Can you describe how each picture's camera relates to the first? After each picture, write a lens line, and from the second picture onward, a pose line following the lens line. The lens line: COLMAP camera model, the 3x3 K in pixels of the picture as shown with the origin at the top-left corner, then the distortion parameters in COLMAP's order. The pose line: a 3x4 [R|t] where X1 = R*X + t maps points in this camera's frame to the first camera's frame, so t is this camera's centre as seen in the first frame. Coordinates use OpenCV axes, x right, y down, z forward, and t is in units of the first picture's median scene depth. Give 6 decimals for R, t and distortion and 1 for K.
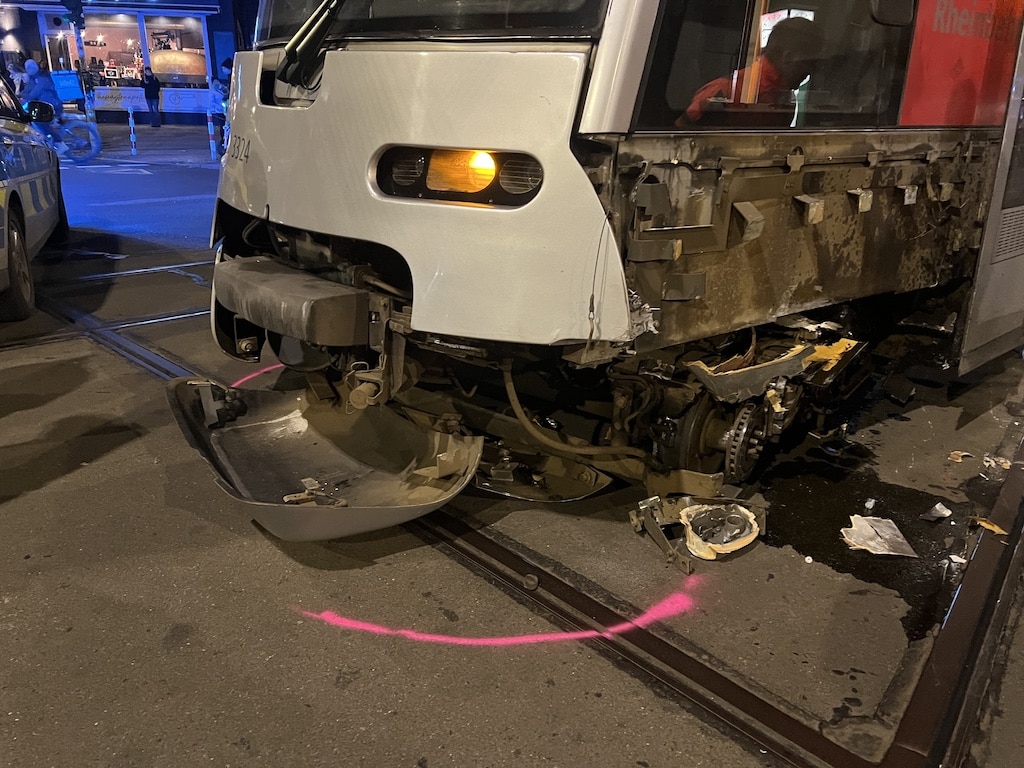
lens RADIAL K [[777.7, 0, 512.0], [0, 777.7, 384.0], [0, 0, 1]] dist [0.088837, -0.001790]
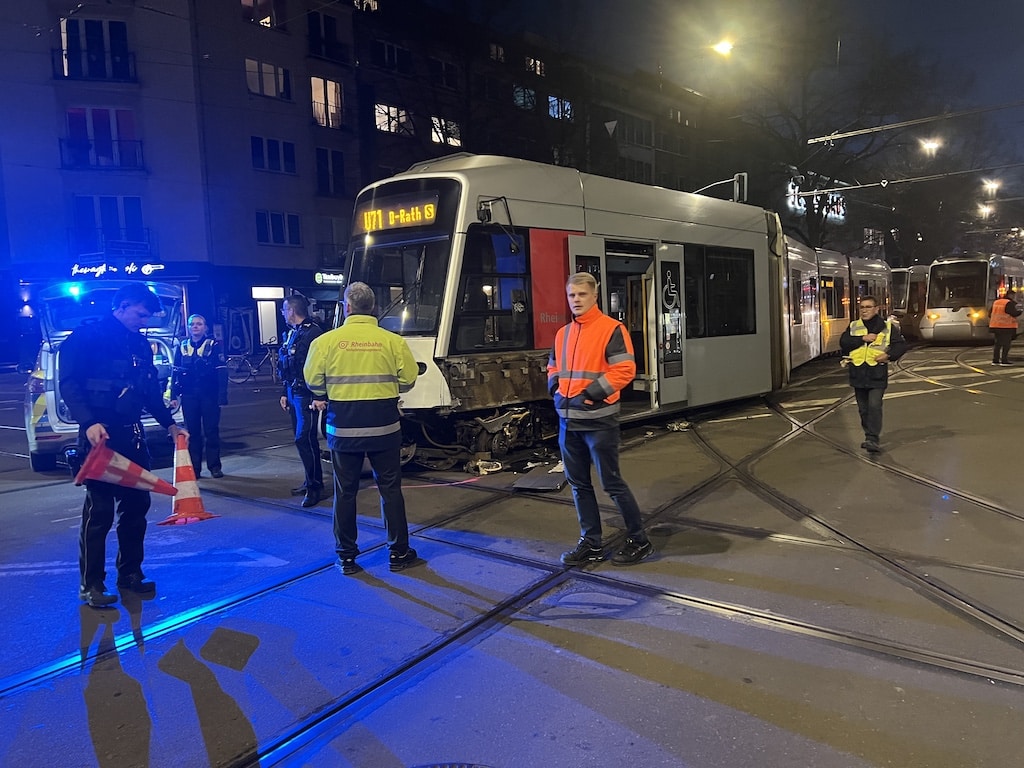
lens RADIAL K [[777.7, 0, 512.0], [0, 777.7, 384.0], [0, 0, 1]] dist [0.088837, -0.001790]
pose [[0.993166, -0.064846, 0.097037, 0.069691], [0.087666, 0.963362, -0.253473, 0.763065], [-0.077045, 0.260248, 0.962463, -2.515455]]
